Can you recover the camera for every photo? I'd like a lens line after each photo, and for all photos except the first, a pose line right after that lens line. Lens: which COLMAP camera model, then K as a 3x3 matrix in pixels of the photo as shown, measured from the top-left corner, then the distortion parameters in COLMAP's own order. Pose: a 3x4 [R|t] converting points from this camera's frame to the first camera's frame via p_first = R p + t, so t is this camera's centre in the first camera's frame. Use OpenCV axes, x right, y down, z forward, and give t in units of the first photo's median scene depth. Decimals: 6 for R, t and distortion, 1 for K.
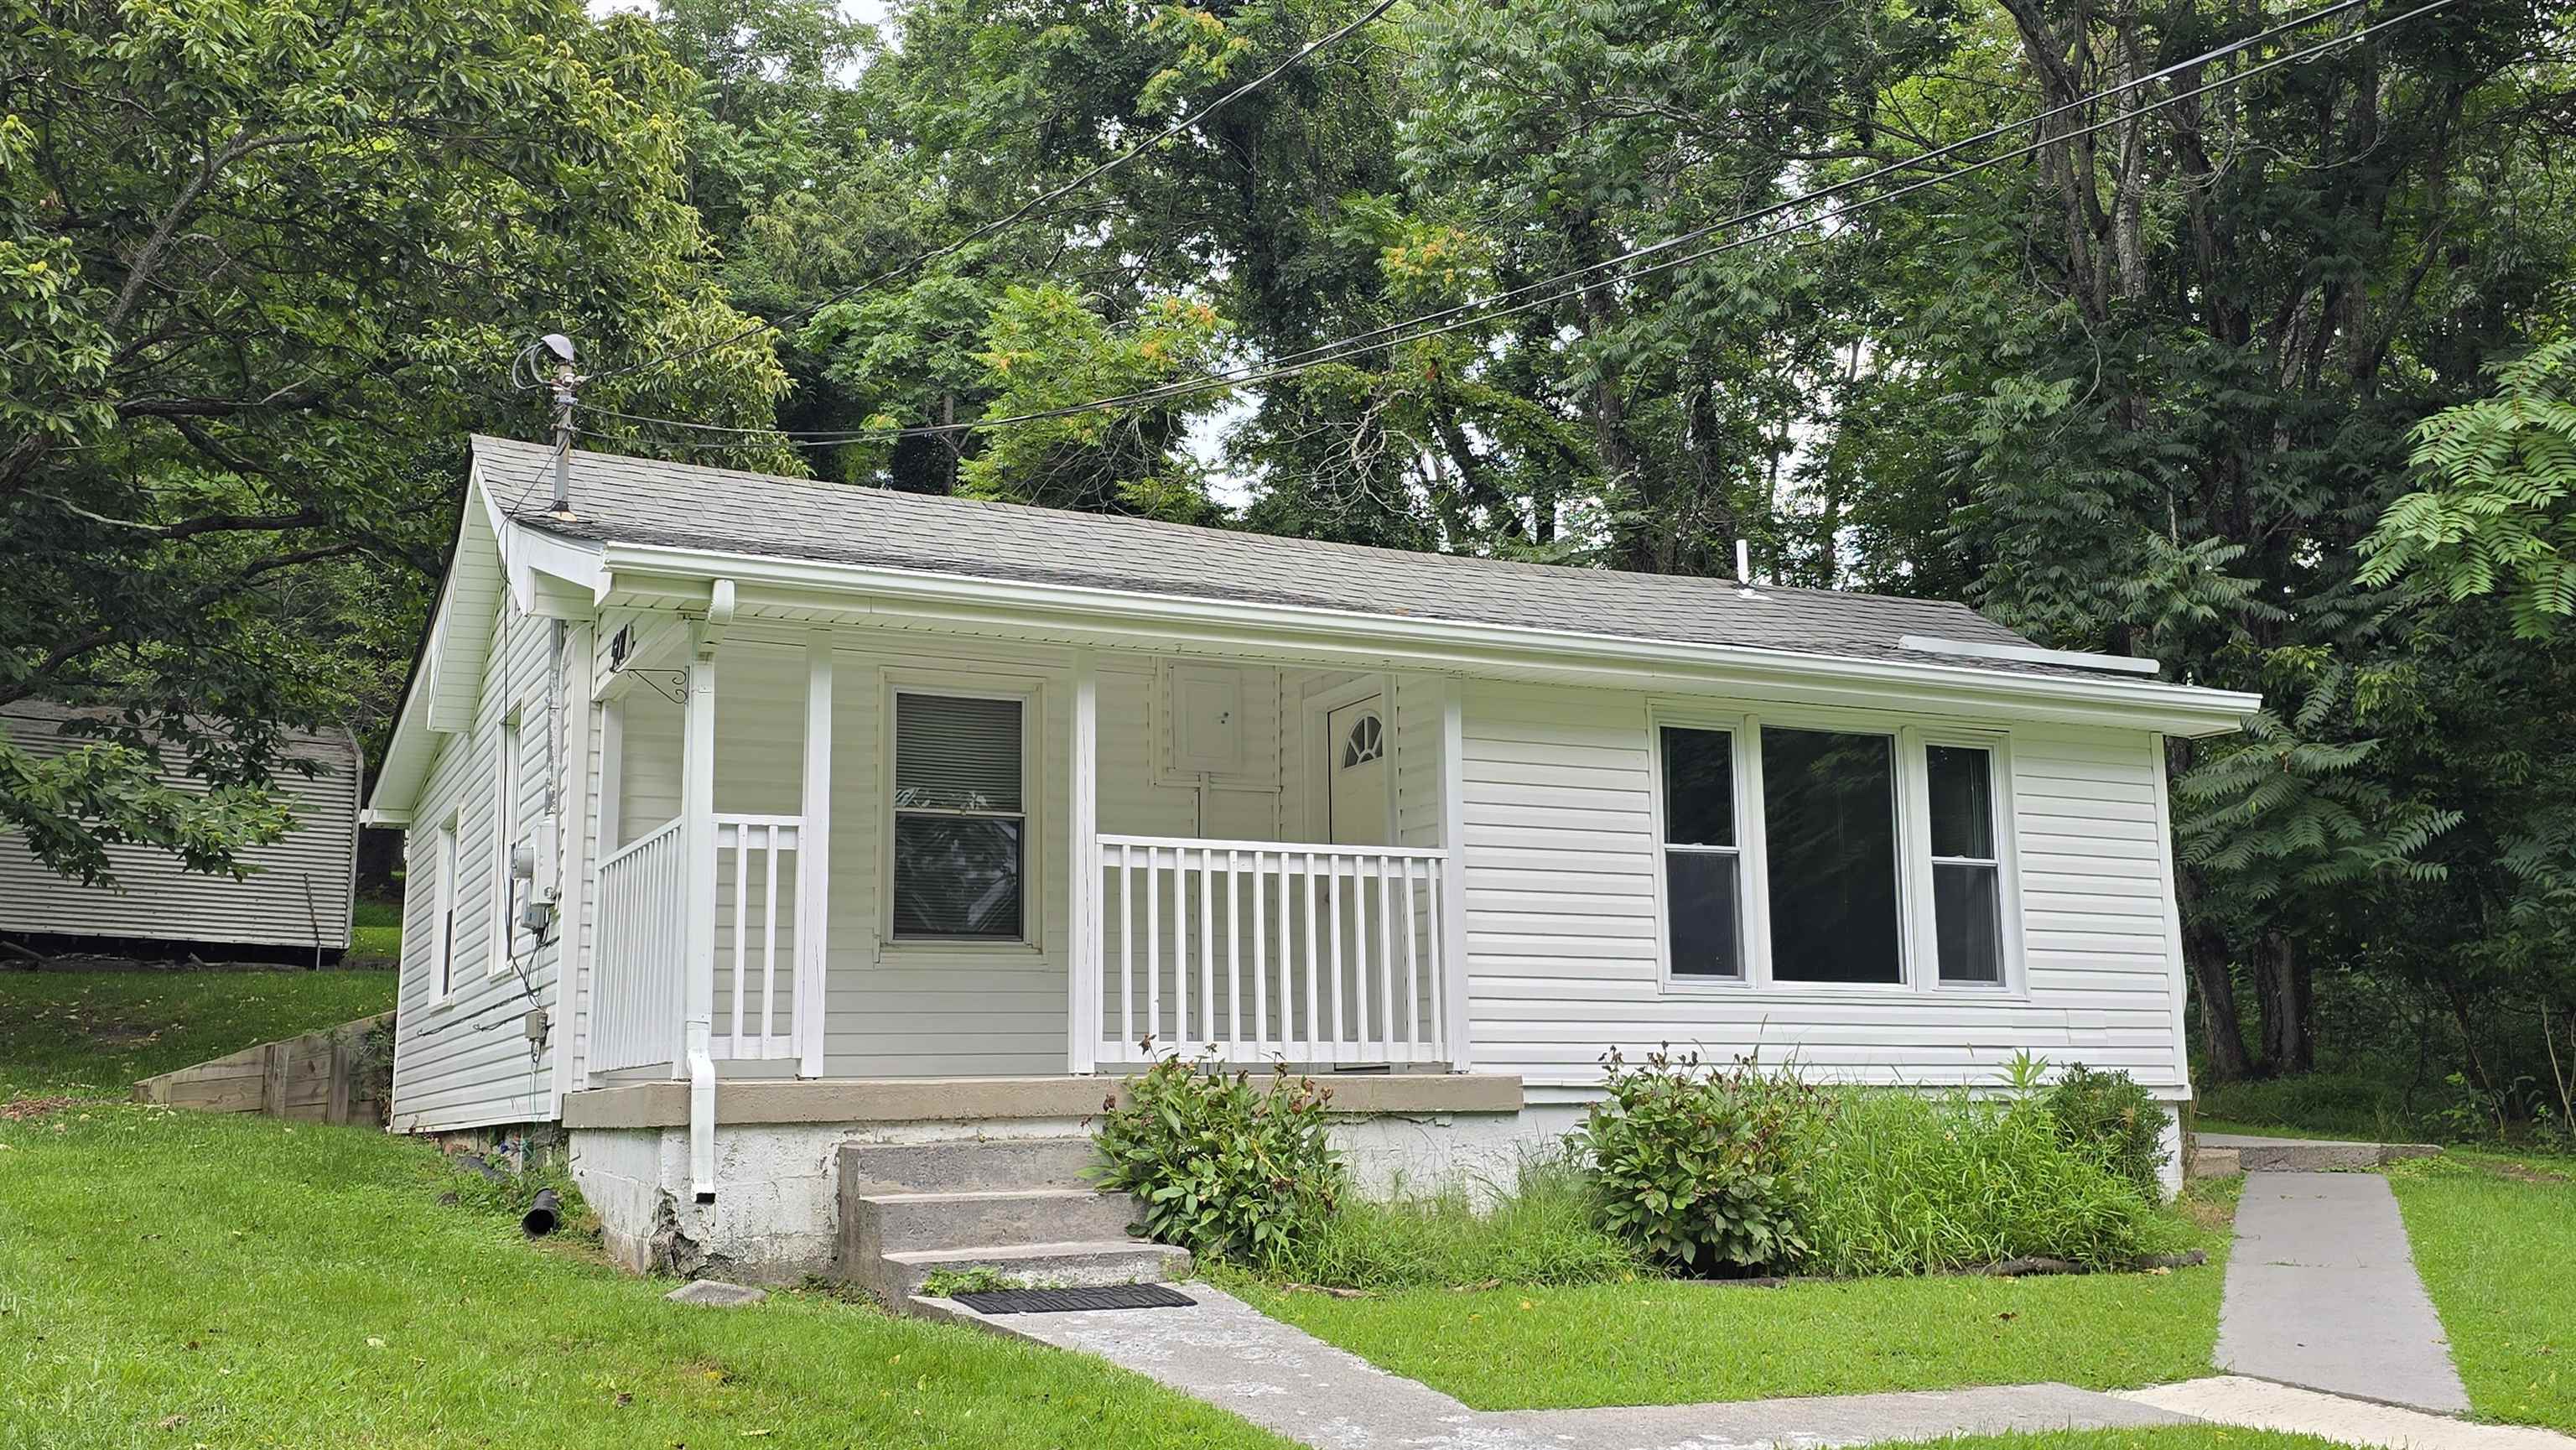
lens RADIAL K [[2271.6, 0, 1288.0], [0, 2271.6, 725.0], [0, 0, 1]] dist [0.071847, -0.005889]
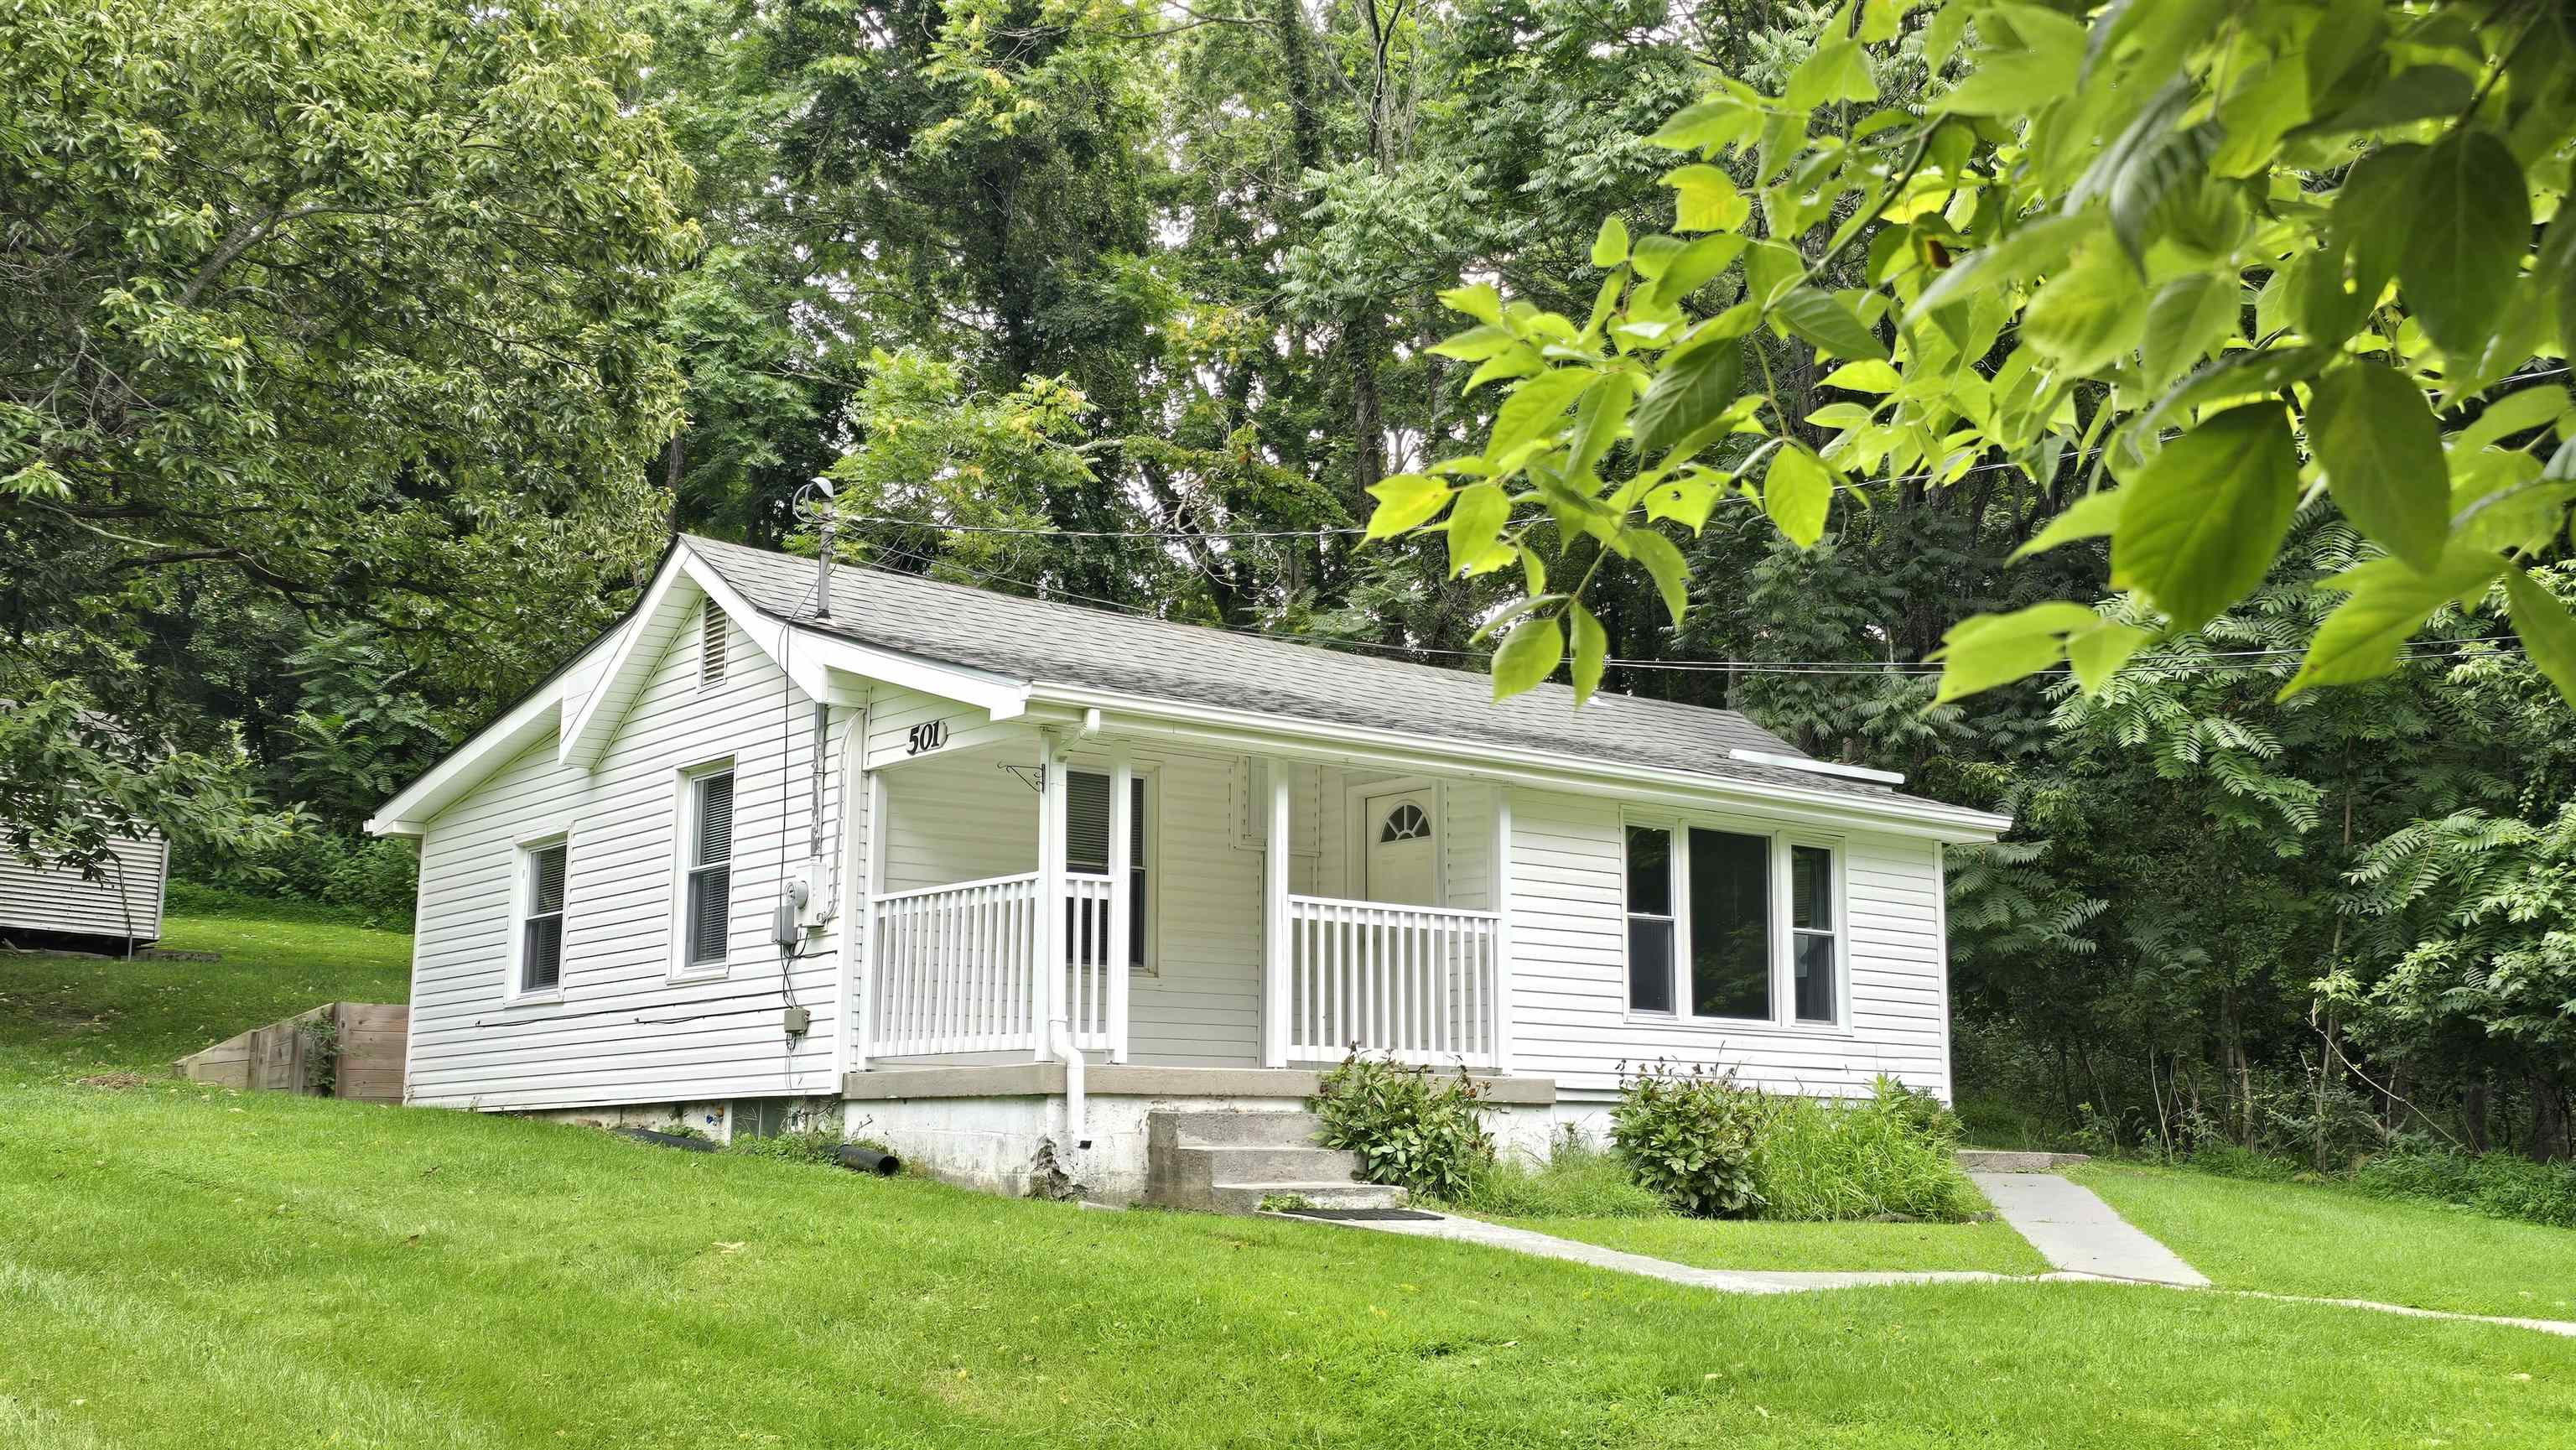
lens RADIAL K [[2513.6, 0, 1288.0], [0, 2513.6, 725.0], [0, 0, 1]] dist [0.089930, 0.000518]
pose [[0.975503, 0.055568, 0.212854, -0.356965], [-0.056025, 0.998422, -0.003886, -0.041963], [-0.212734, -0.008134, 0.977076, -0.421501]]
